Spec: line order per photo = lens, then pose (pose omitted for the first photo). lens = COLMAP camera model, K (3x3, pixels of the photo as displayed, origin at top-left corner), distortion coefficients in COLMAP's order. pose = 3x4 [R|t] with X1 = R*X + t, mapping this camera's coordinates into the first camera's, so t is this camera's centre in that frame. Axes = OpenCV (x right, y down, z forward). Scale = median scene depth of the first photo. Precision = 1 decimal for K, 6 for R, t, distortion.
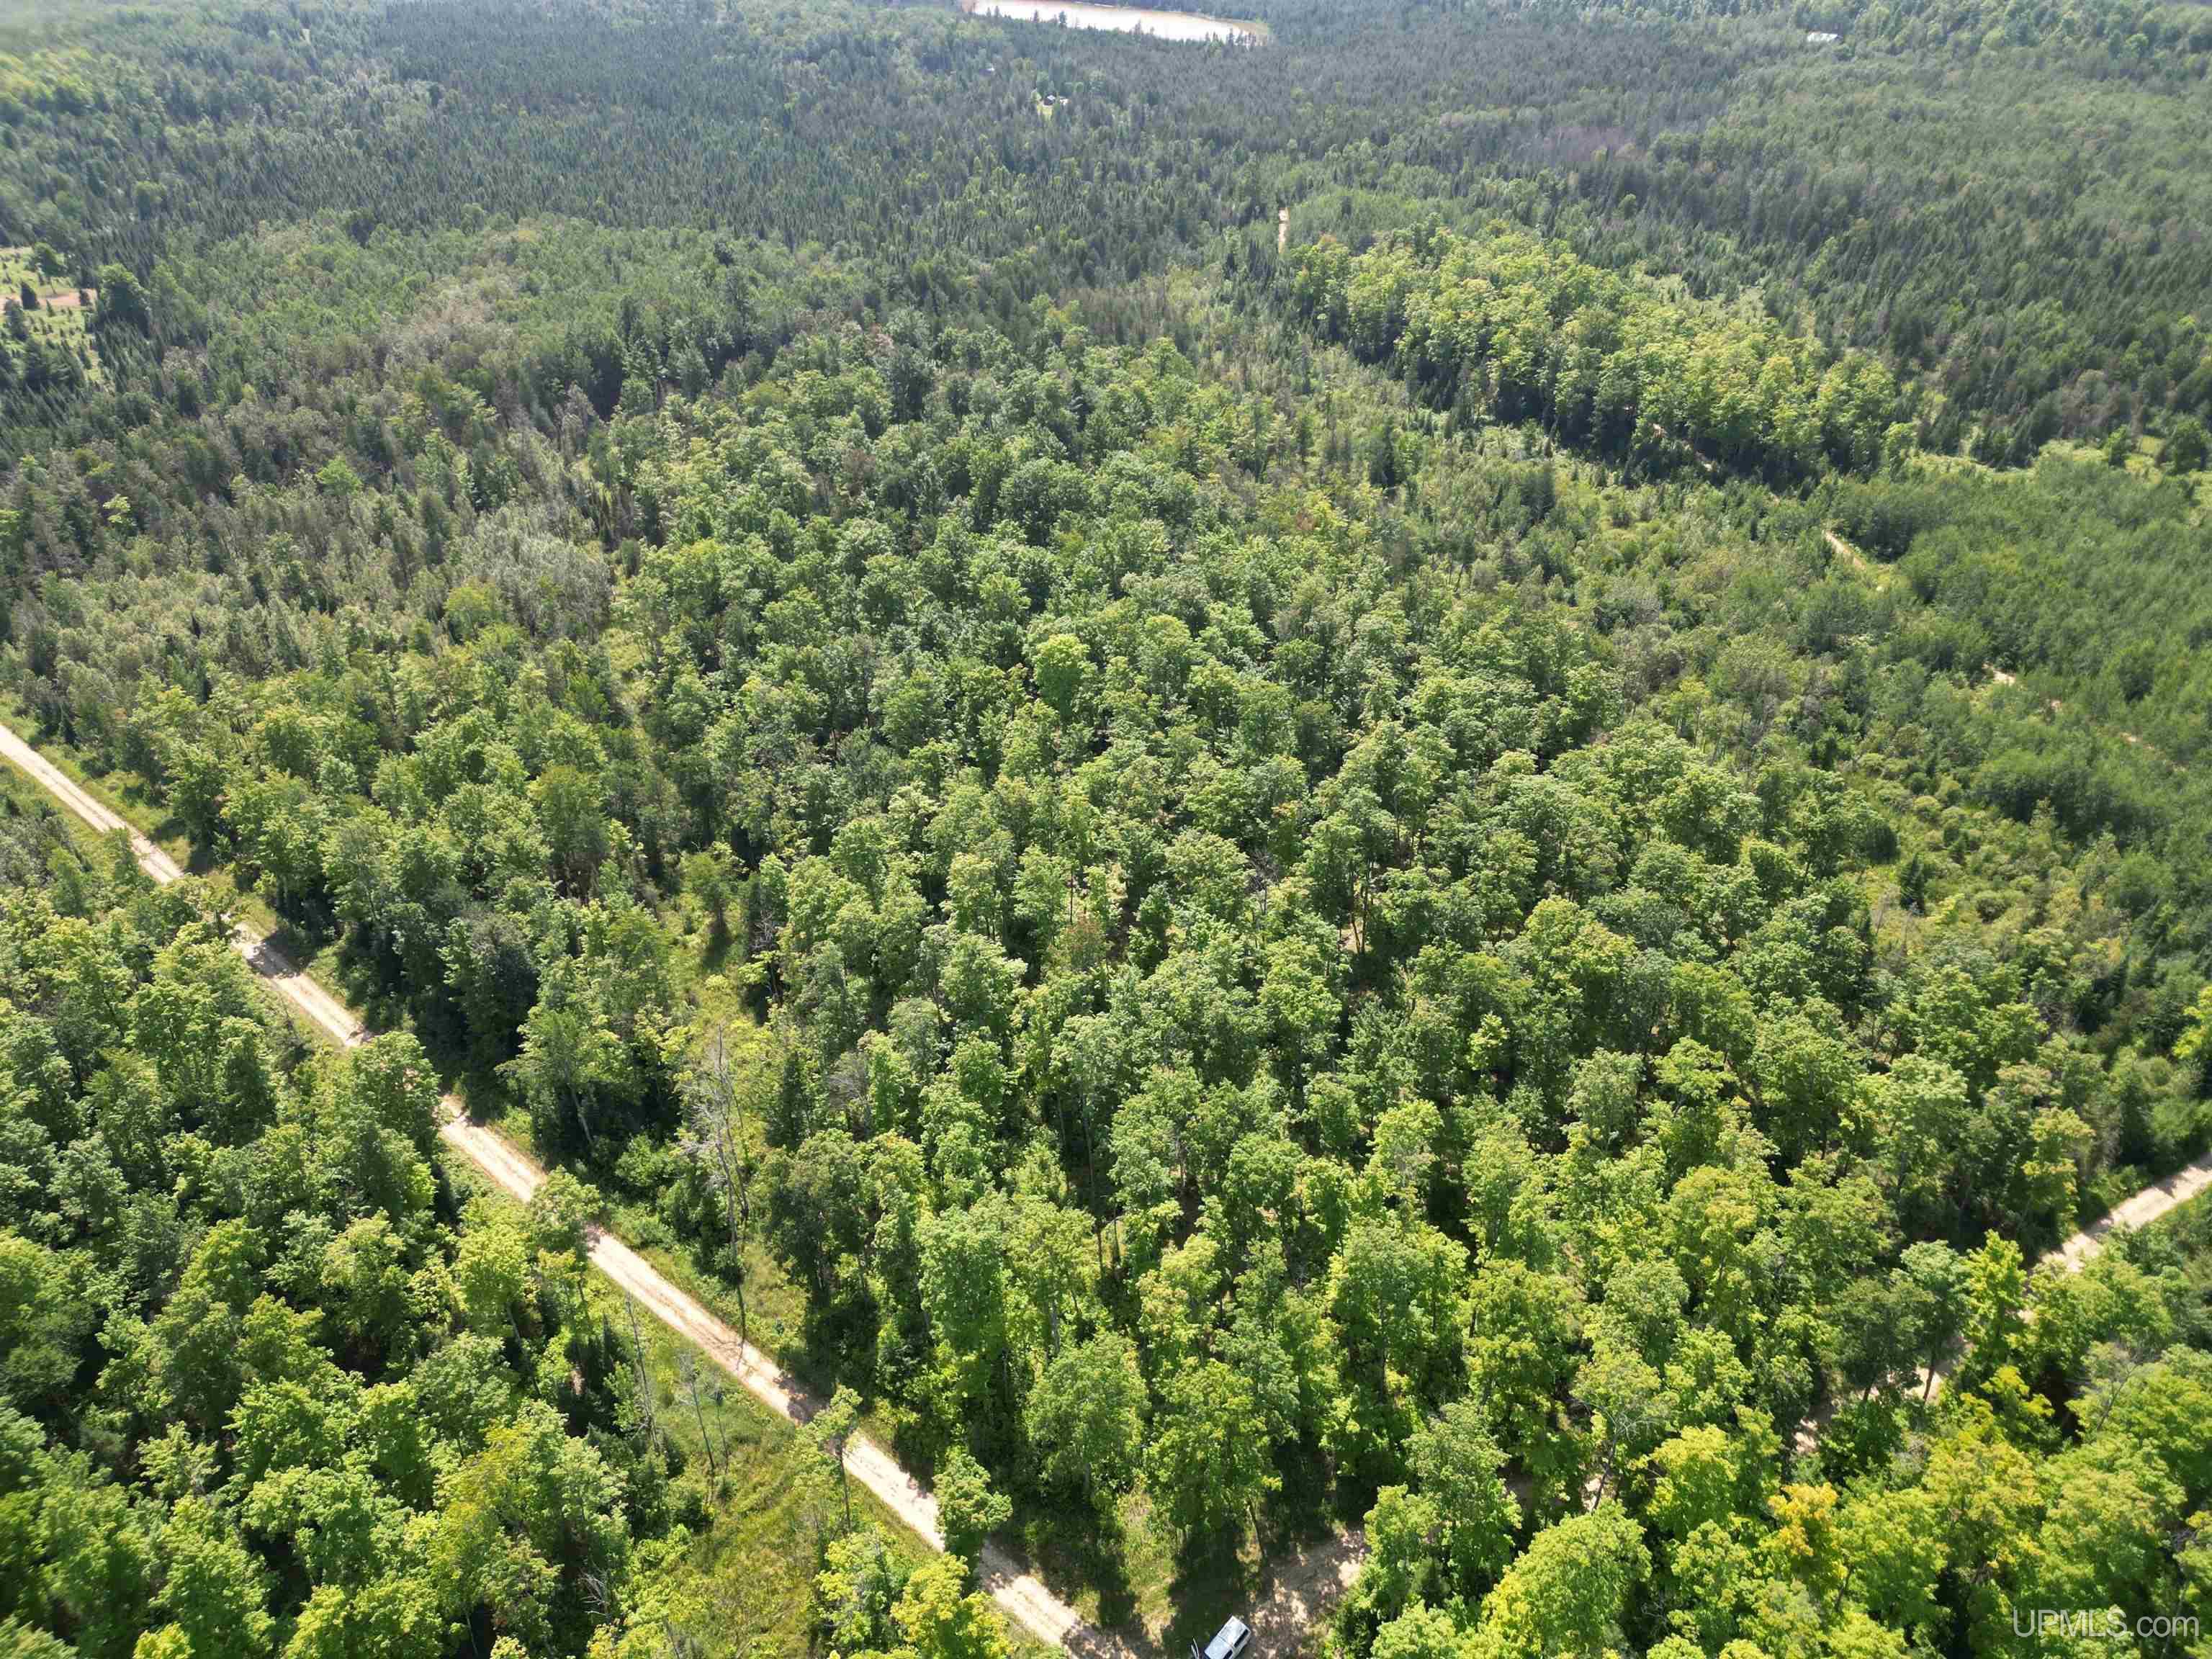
lens RADIAL K [[1550.9, 0, 1088.9], [0, 1550.9, 833.2], [0, 0, 1]] dist [0.068515, -0.048627]
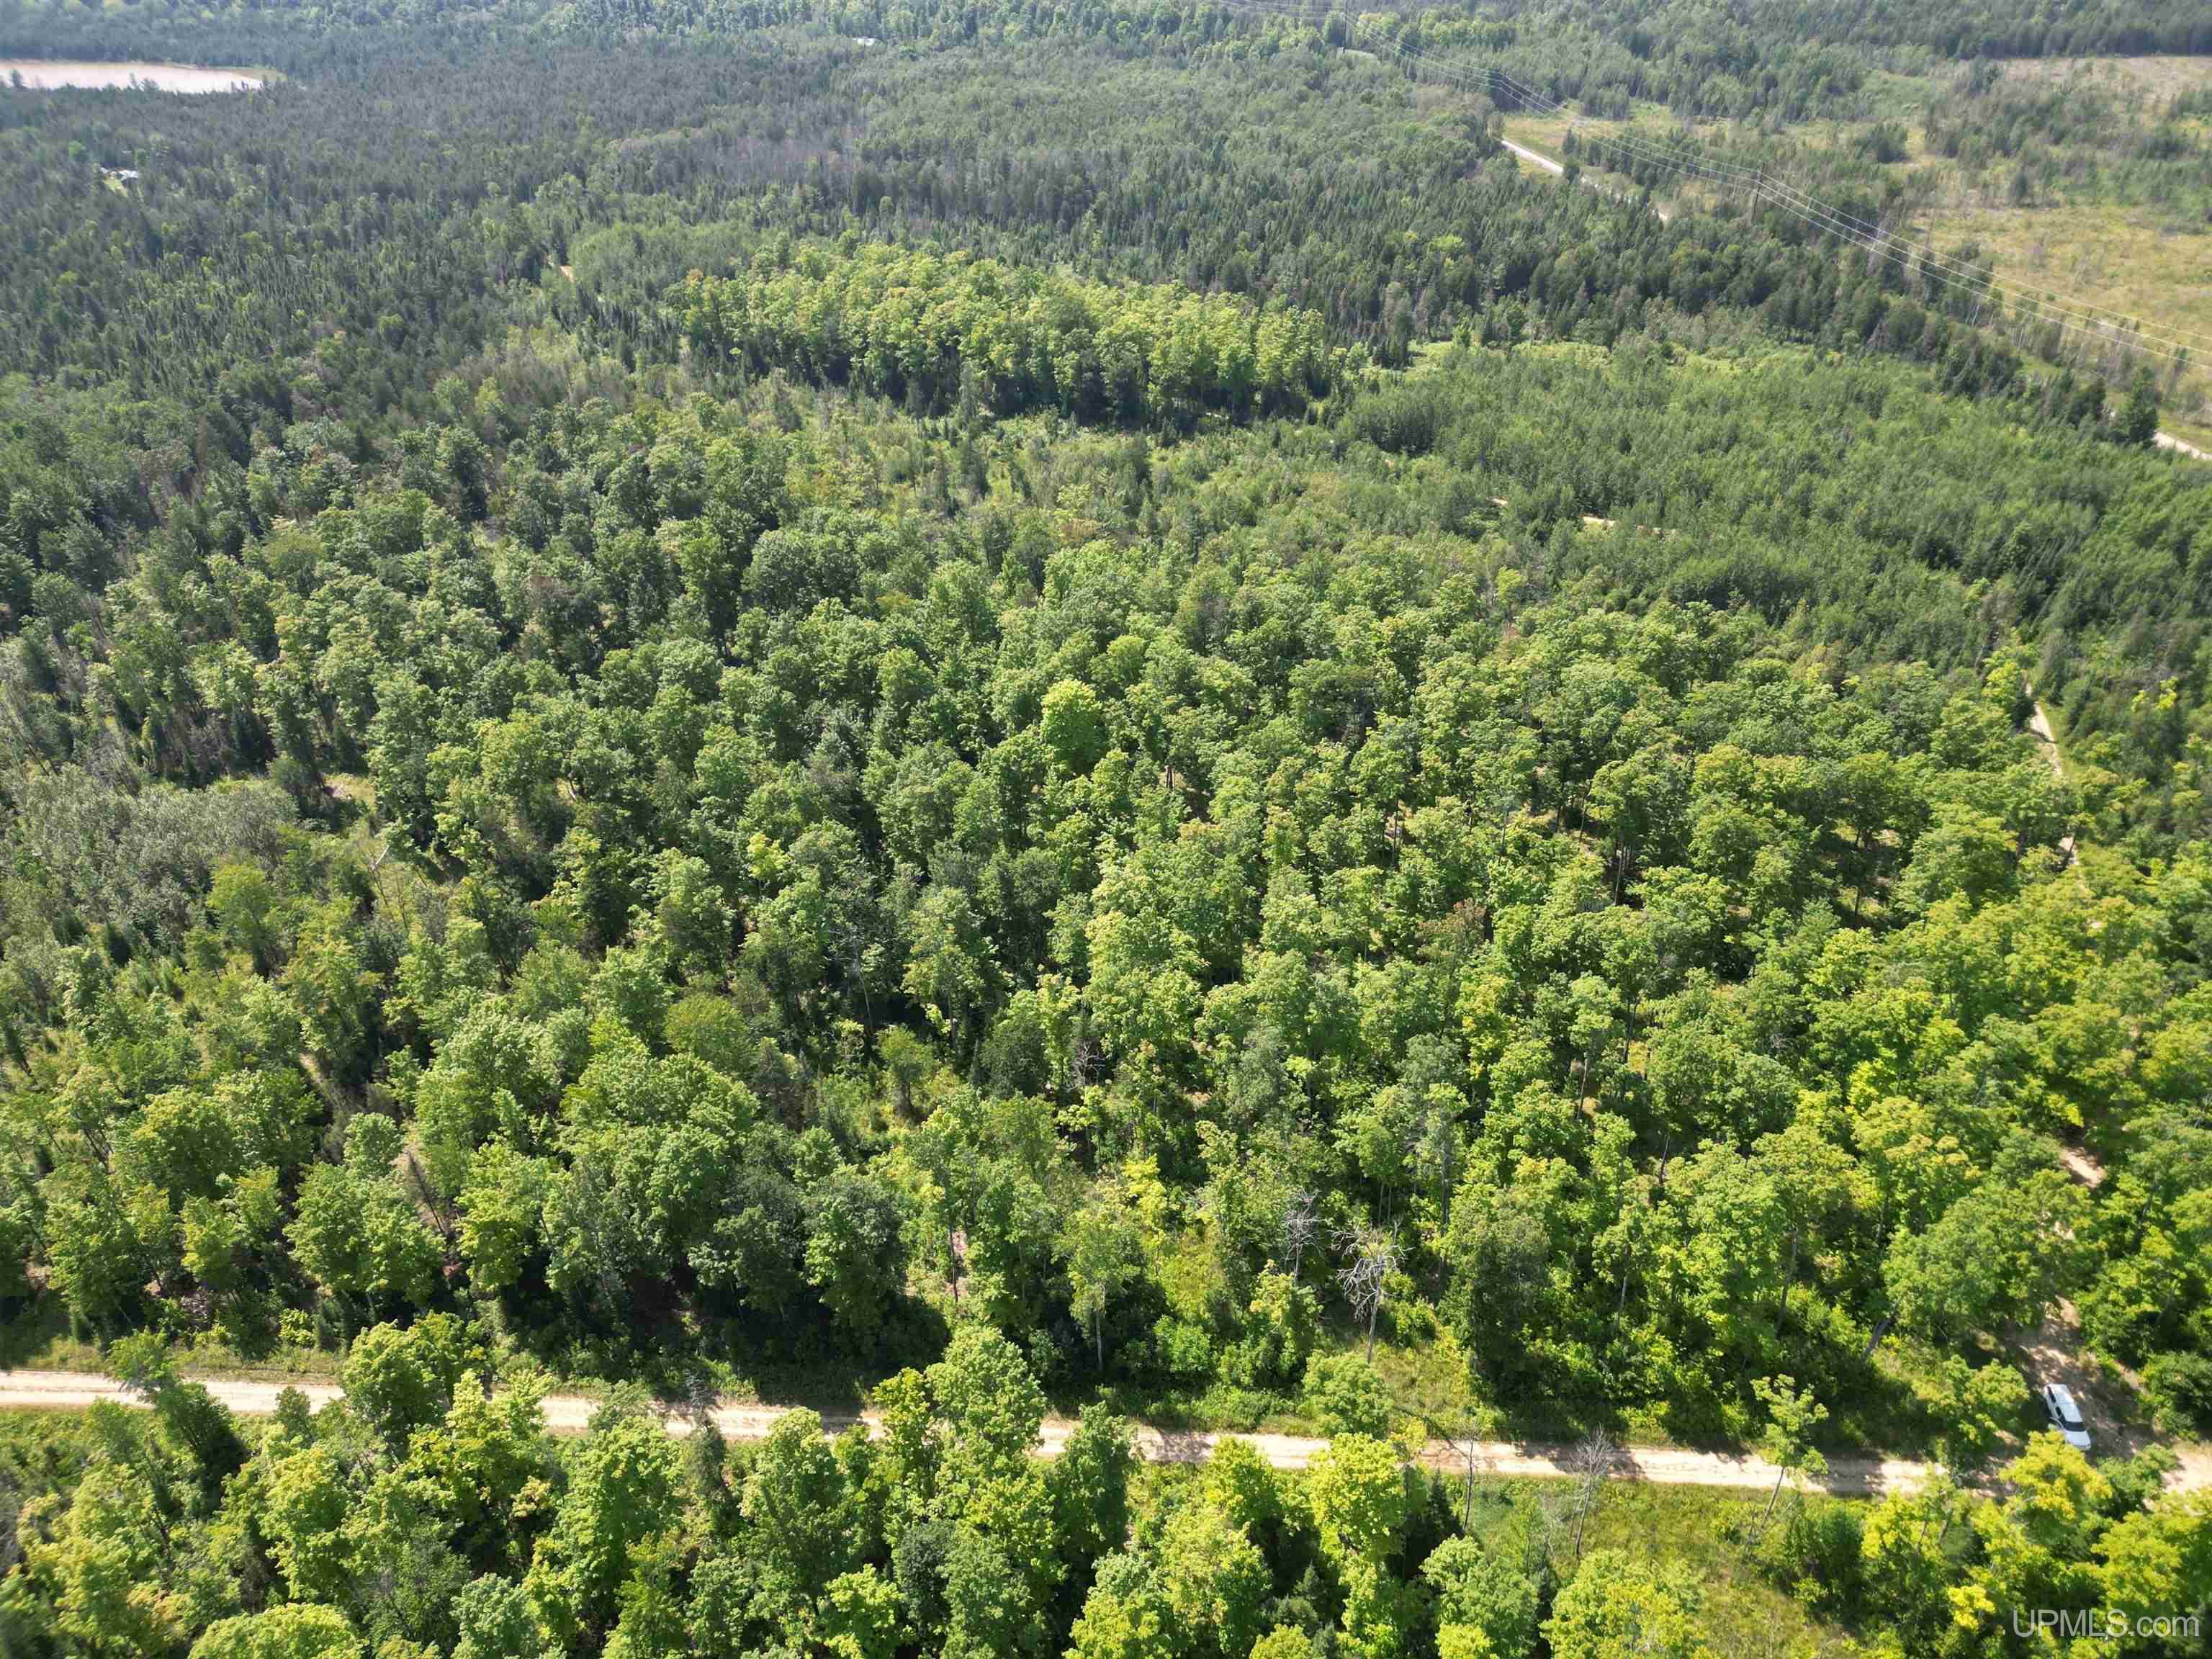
lens RADIAL K [[1550.9, 0, 1096.0], [0, 1550.9, 846.8], [0, 0, 1]] dist [0.068515, -0.048627]
pose [[0.797270, -0.333360, 0.503221, -0.353583], [0.335862, 0.937691, 0.089060, -0.077470], [-0.501555, 0.098008, 0.859556, 0.127965]]
